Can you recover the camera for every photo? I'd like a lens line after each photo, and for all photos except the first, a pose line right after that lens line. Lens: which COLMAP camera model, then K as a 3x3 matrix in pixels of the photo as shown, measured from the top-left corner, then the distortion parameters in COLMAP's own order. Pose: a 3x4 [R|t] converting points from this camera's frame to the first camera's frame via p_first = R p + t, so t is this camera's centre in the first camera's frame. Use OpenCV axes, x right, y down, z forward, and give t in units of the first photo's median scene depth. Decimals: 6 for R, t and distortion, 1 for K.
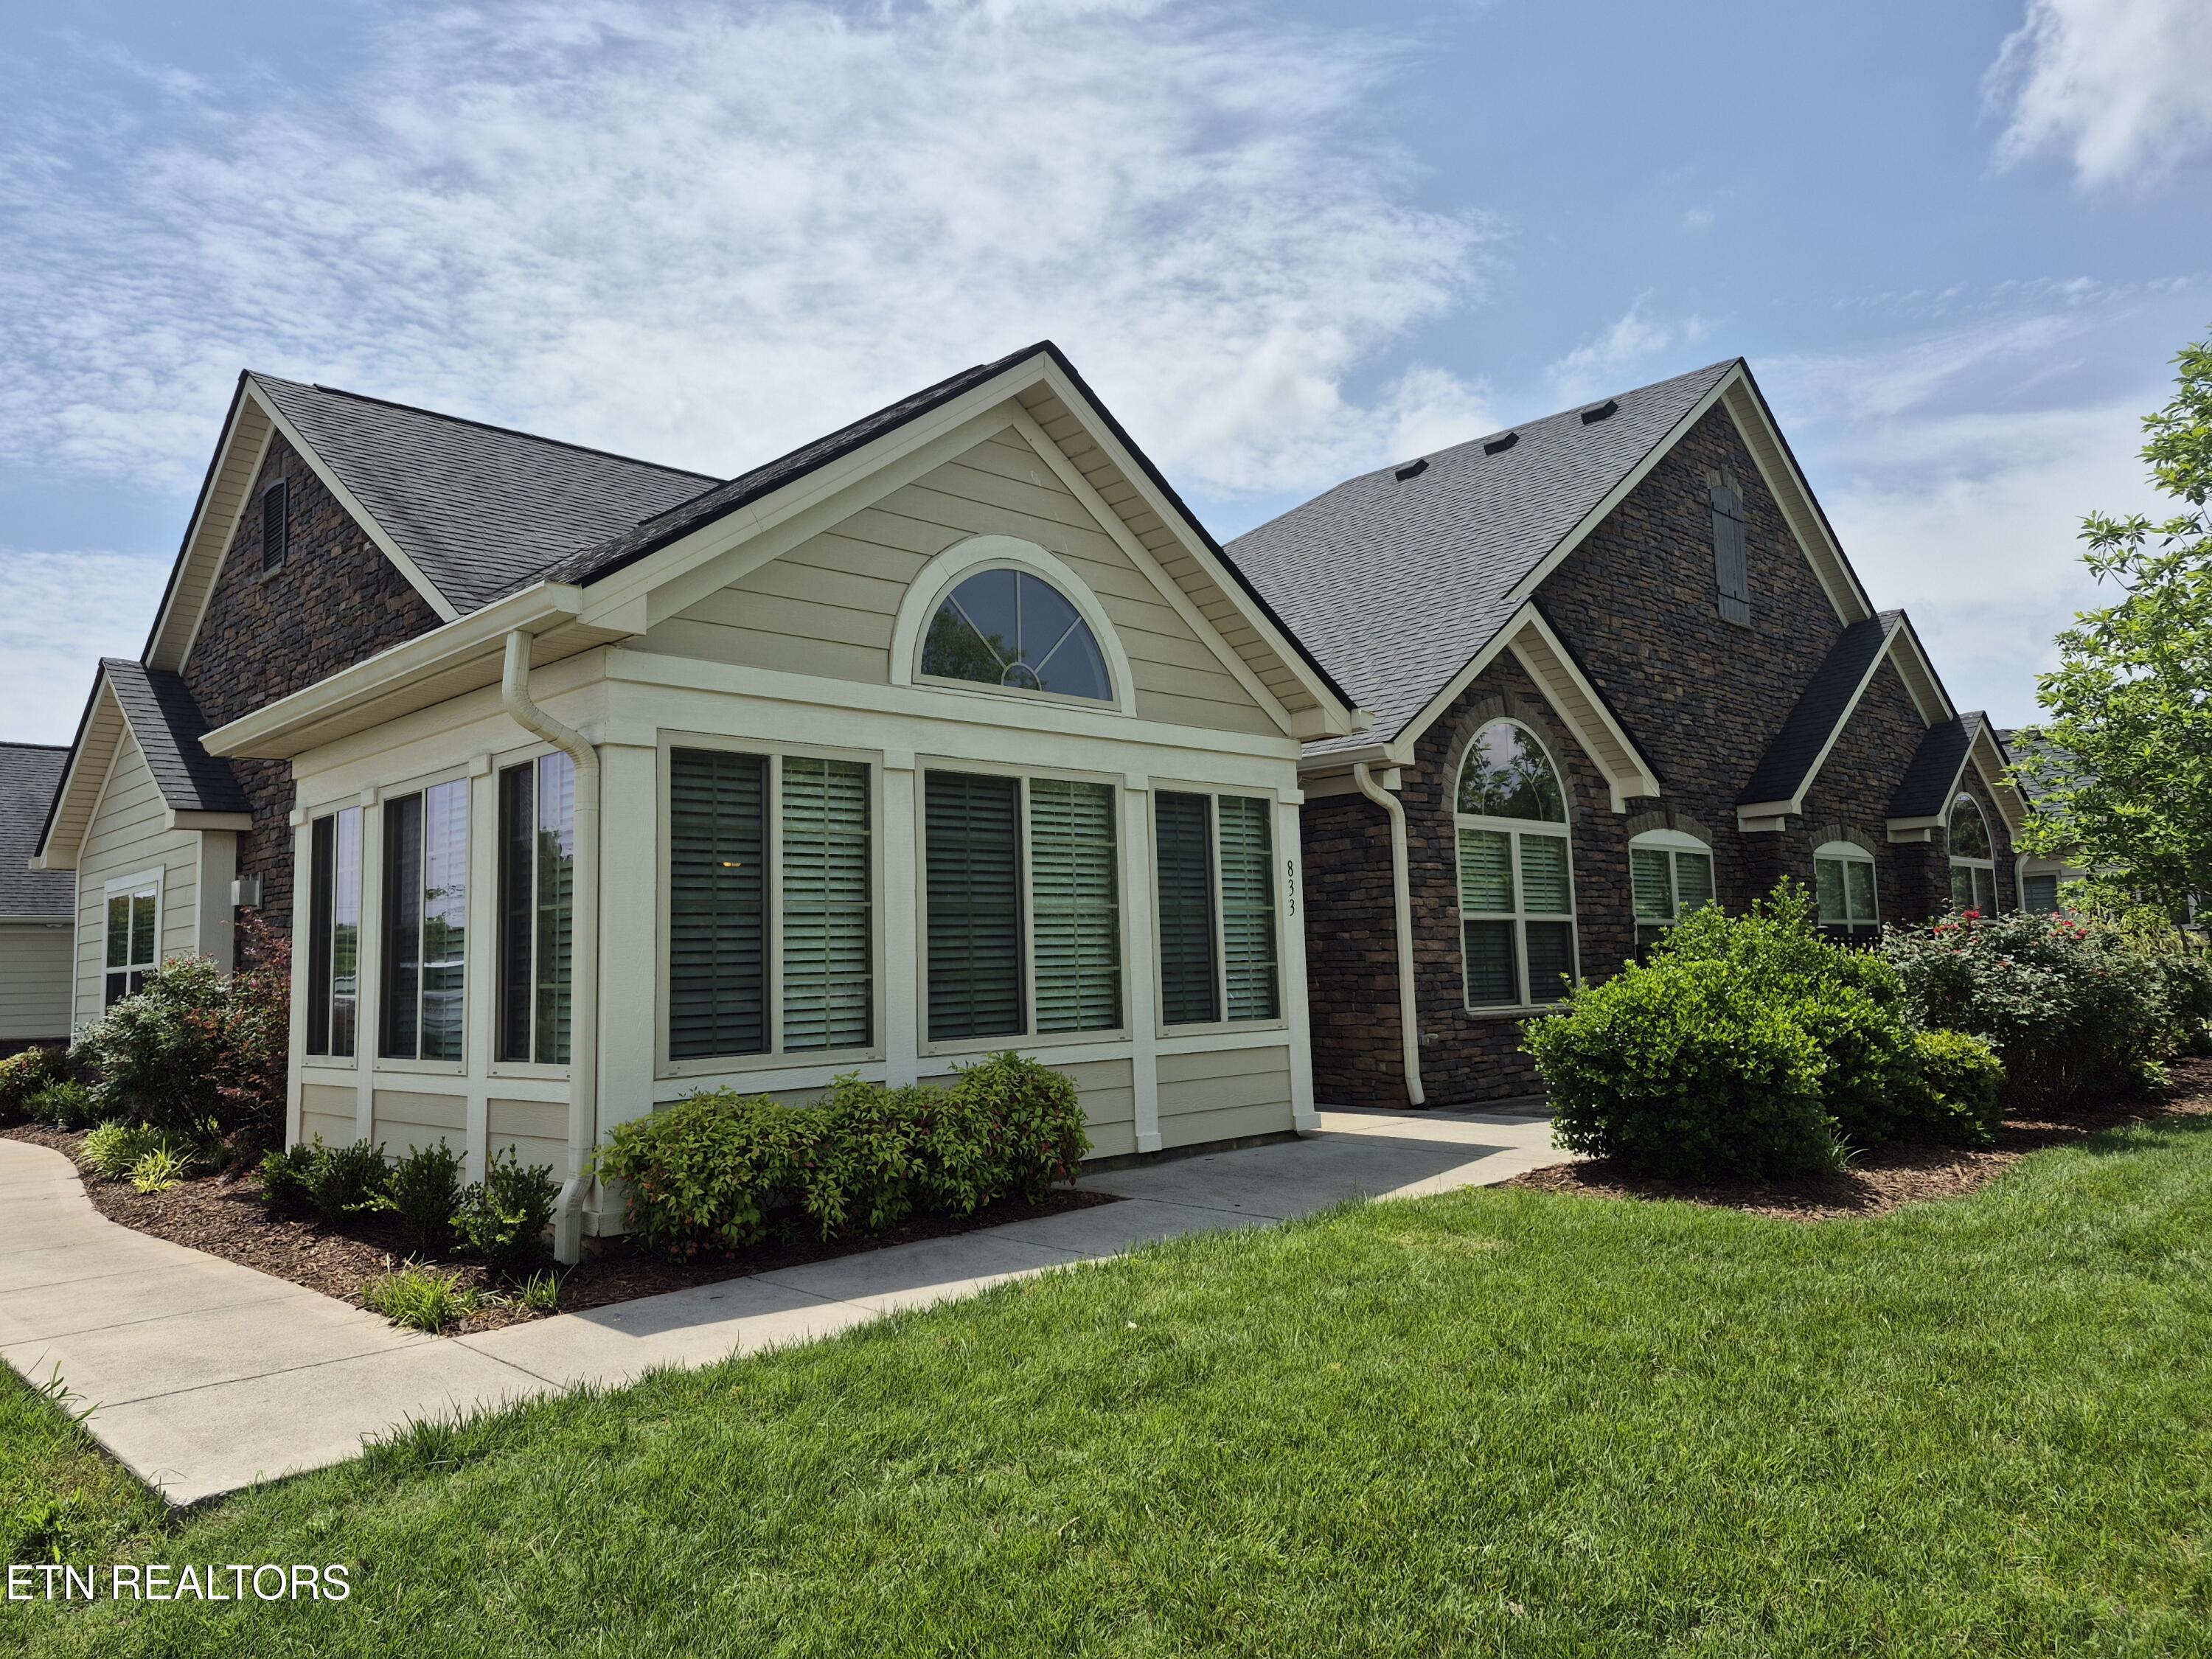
lens RADIAL K [[1577.0, 0, 1045.1], [0, 1577.0, 808.6], [0, 0, 1]] dist [0.081532, -0.071289]
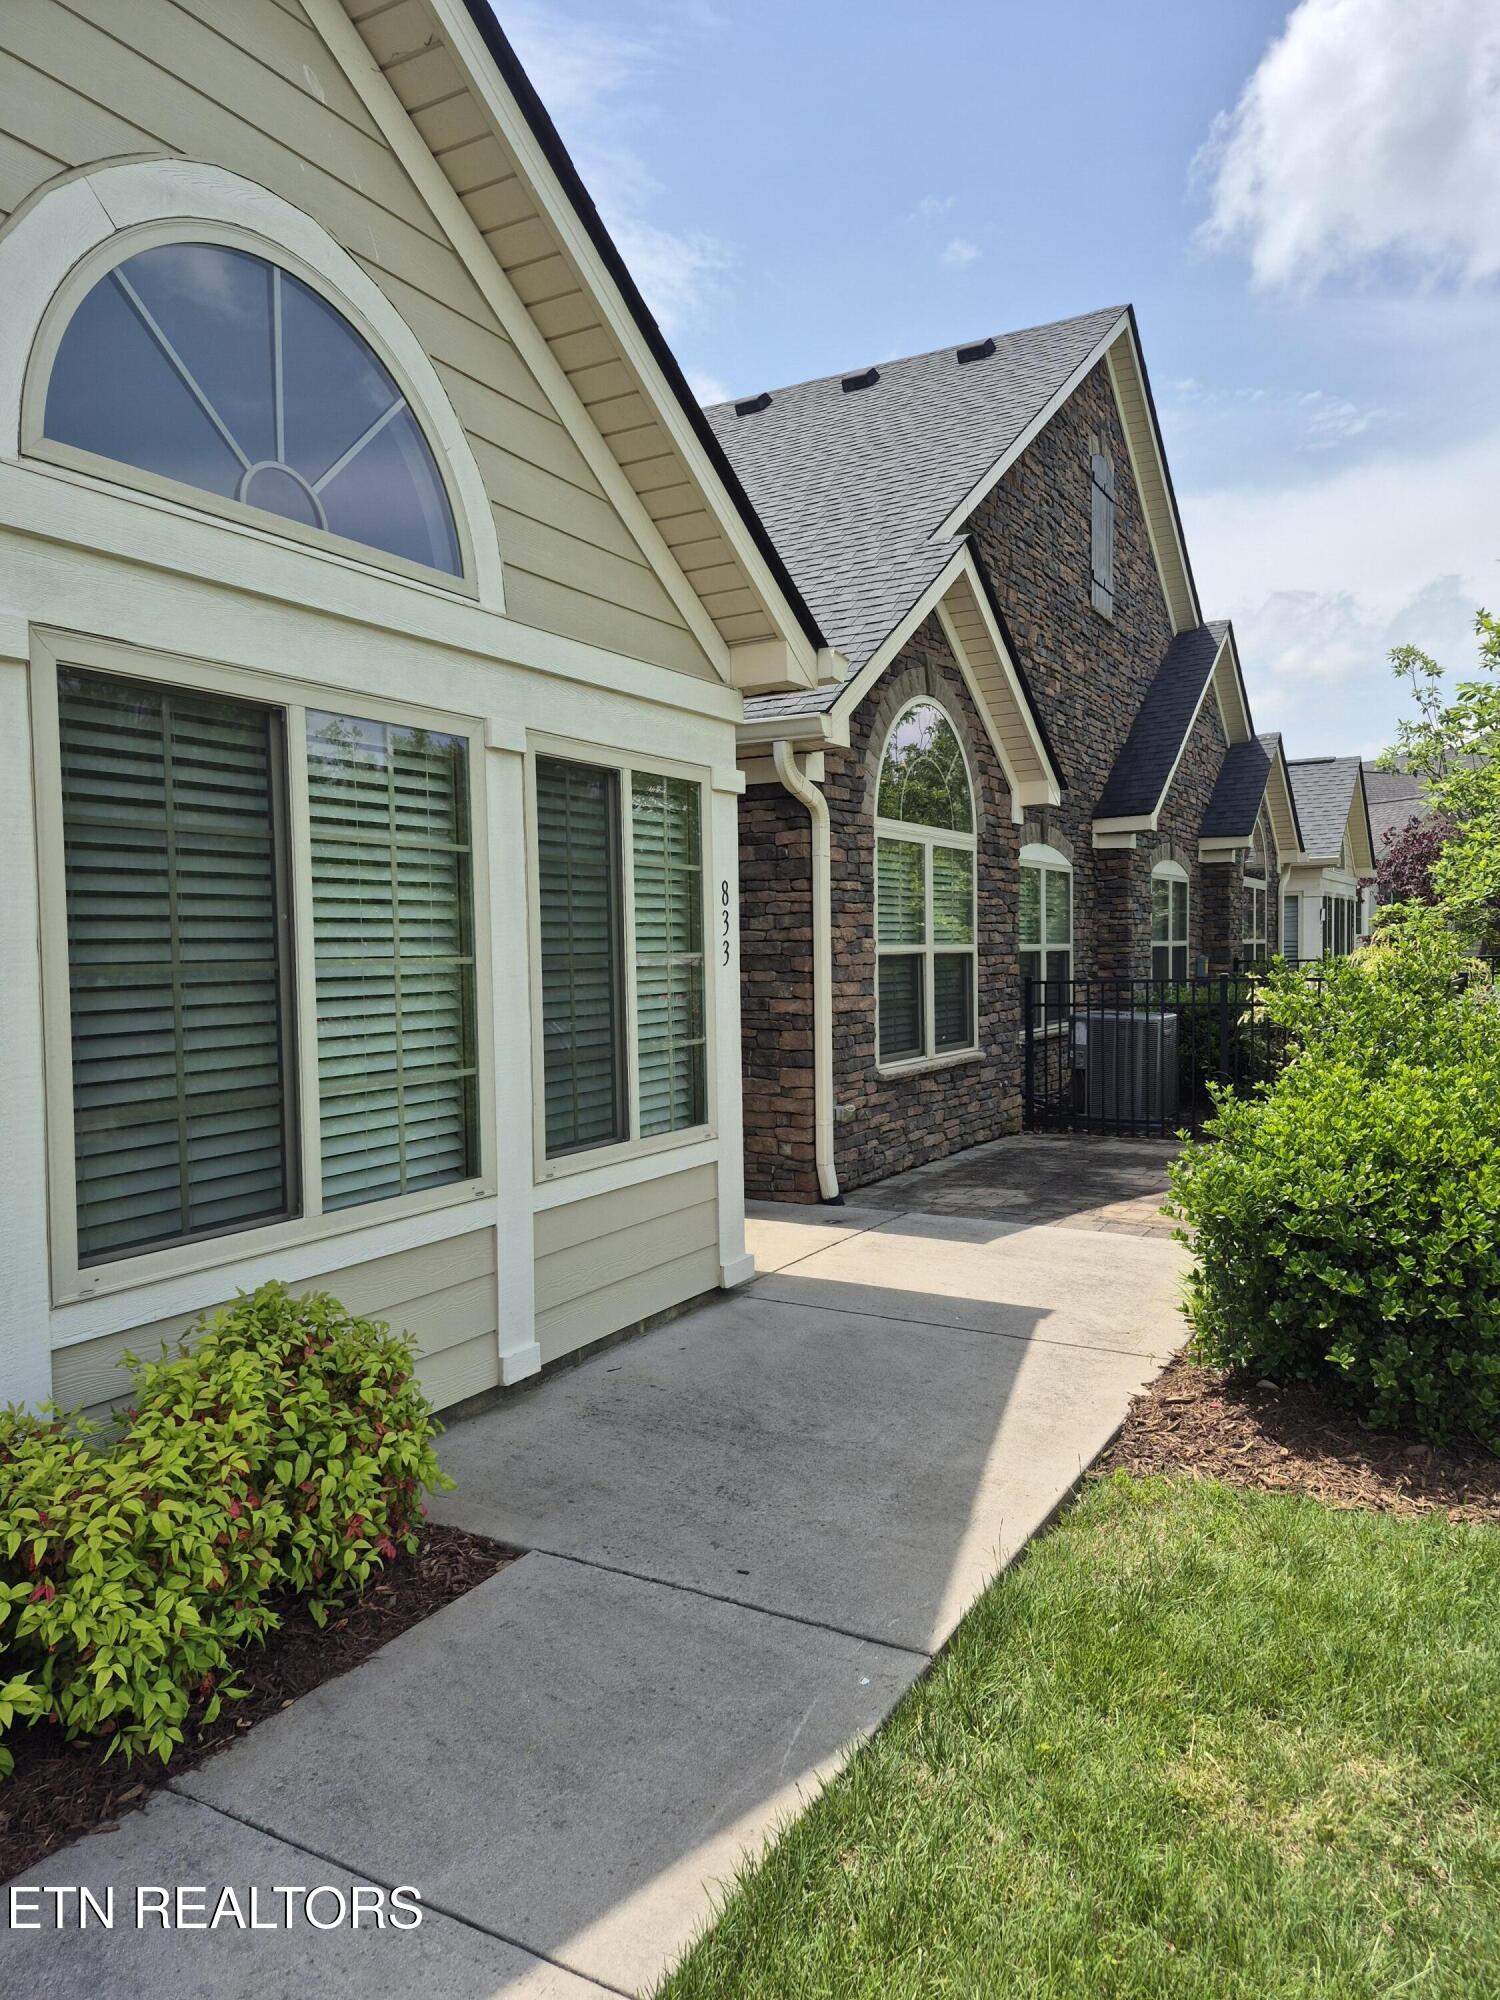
lens RADIAL K [[1425.8, 0, 765.5], [0, 1425.8, 1010.4], [0, 0, 1]] dist [0.081532, -0.071289]
pose [[0.949388, -0.002887, 0.314094, -0.012994], [-0.041461, 0.990057, 0.134421, 0.006524], [-0.311359, -0.140640, 0.939828, 0.438004]]
